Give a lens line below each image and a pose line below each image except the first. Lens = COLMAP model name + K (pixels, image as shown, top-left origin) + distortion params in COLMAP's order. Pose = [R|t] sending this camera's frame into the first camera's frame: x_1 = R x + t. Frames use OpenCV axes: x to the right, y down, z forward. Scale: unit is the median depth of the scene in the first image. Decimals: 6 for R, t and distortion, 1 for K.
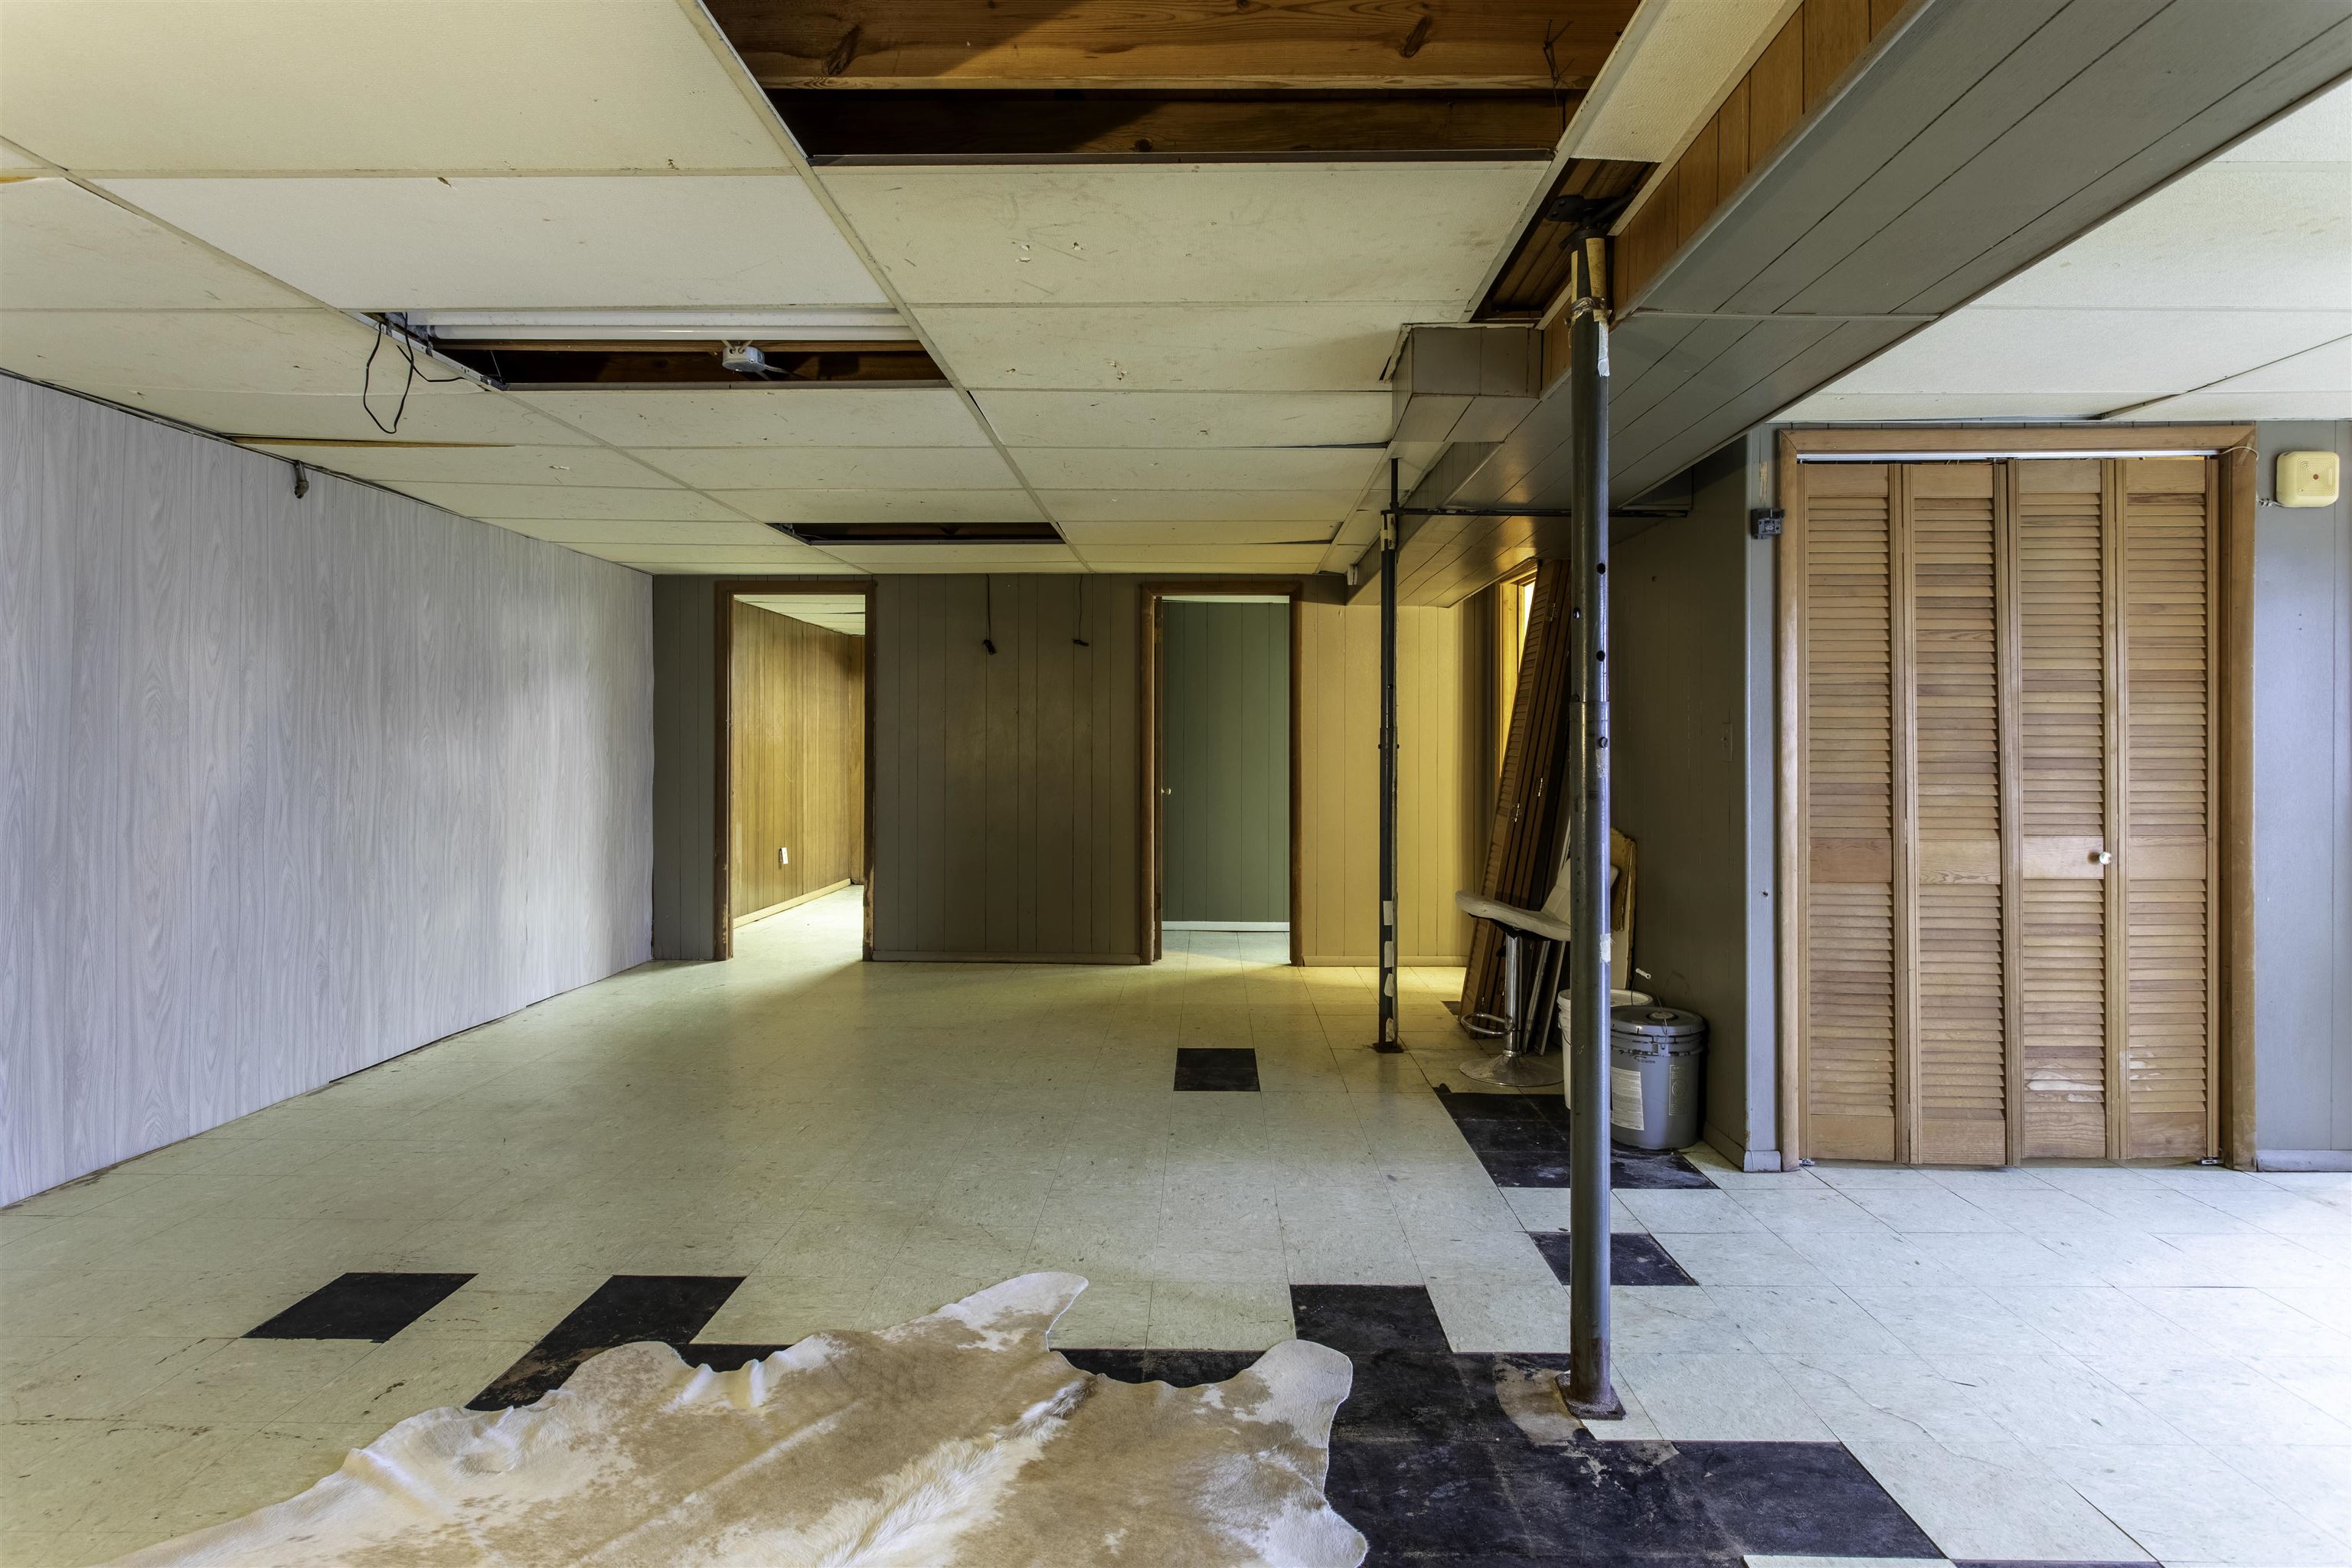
lens RADIAL K [[1218.3, 0, 1180.9], [0, 1218.3, 741.9], [0, 0, 1]] dist [0.002454, 0.000516]
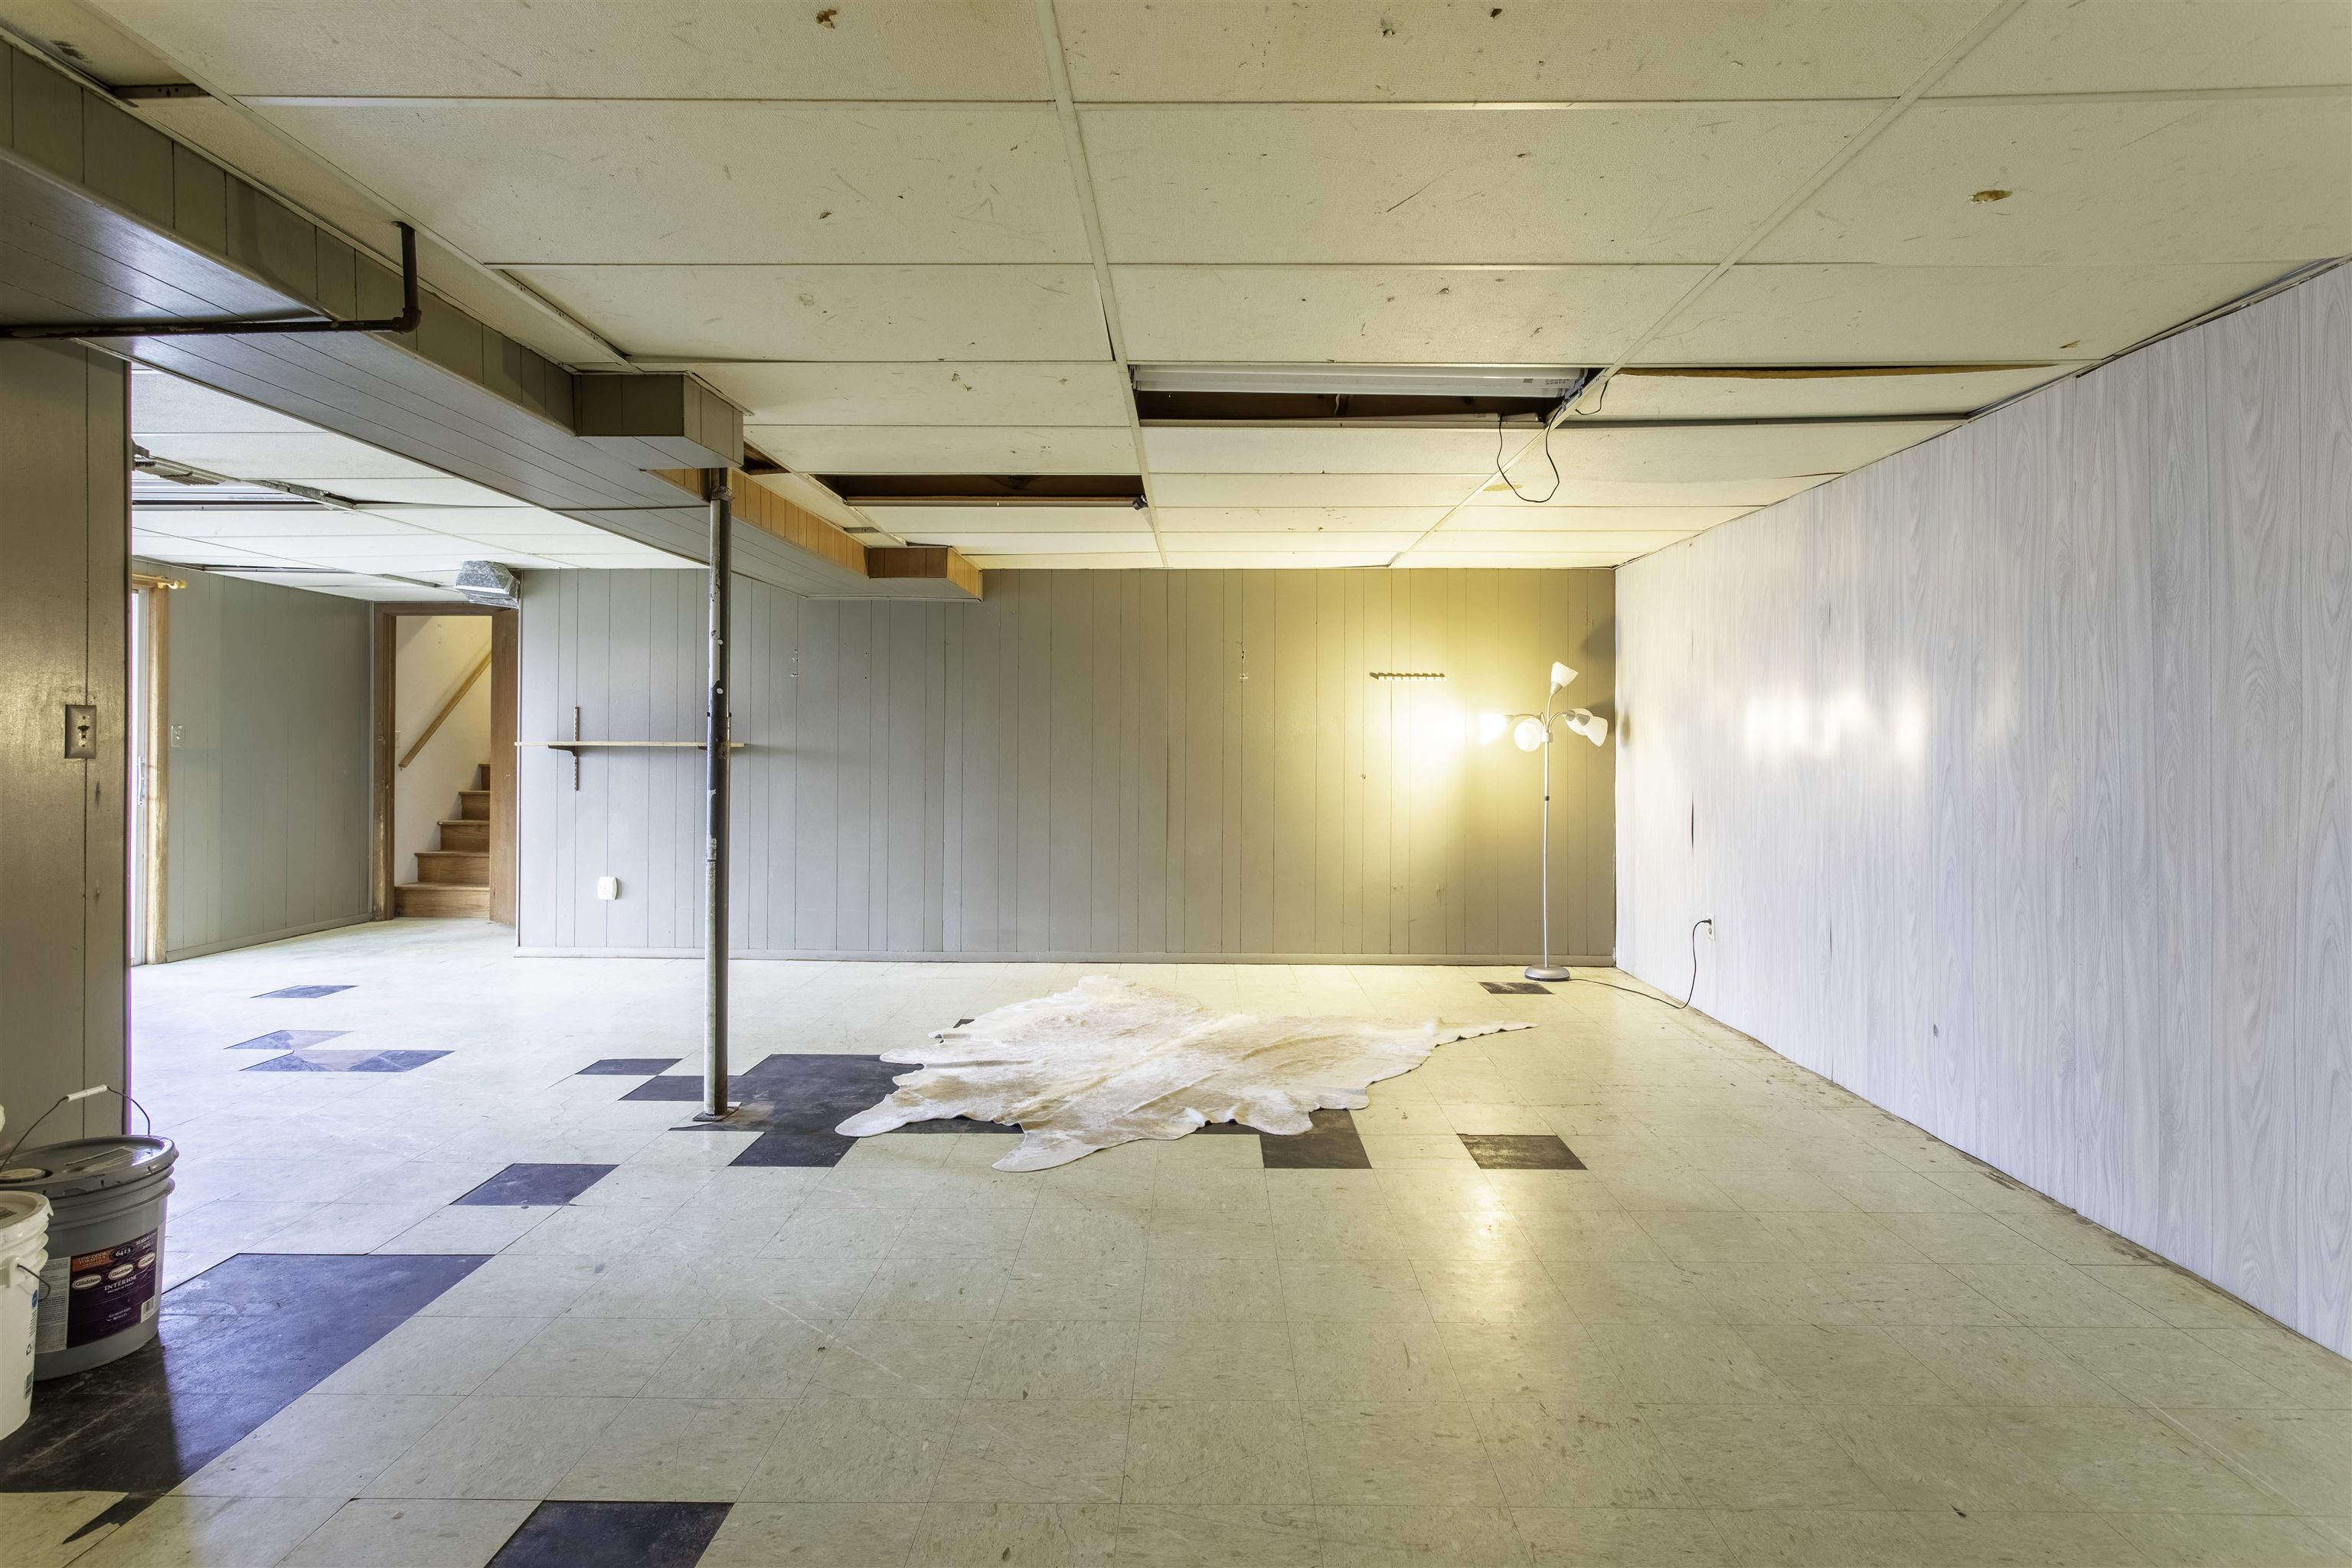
lens RADIAL K [[1218.3, 0, 1180.9], [0, 1218.3, 741.9], [0, 0, 1]] dist [0.002454, 0.000516]
pose [[-0.999959, -0.006163, -0.006703, -0.210237], [-0.006097, 0.999933, -0.009814, 0.010626], [0.006764, -0.009773, -0.999929, 1.831556]]
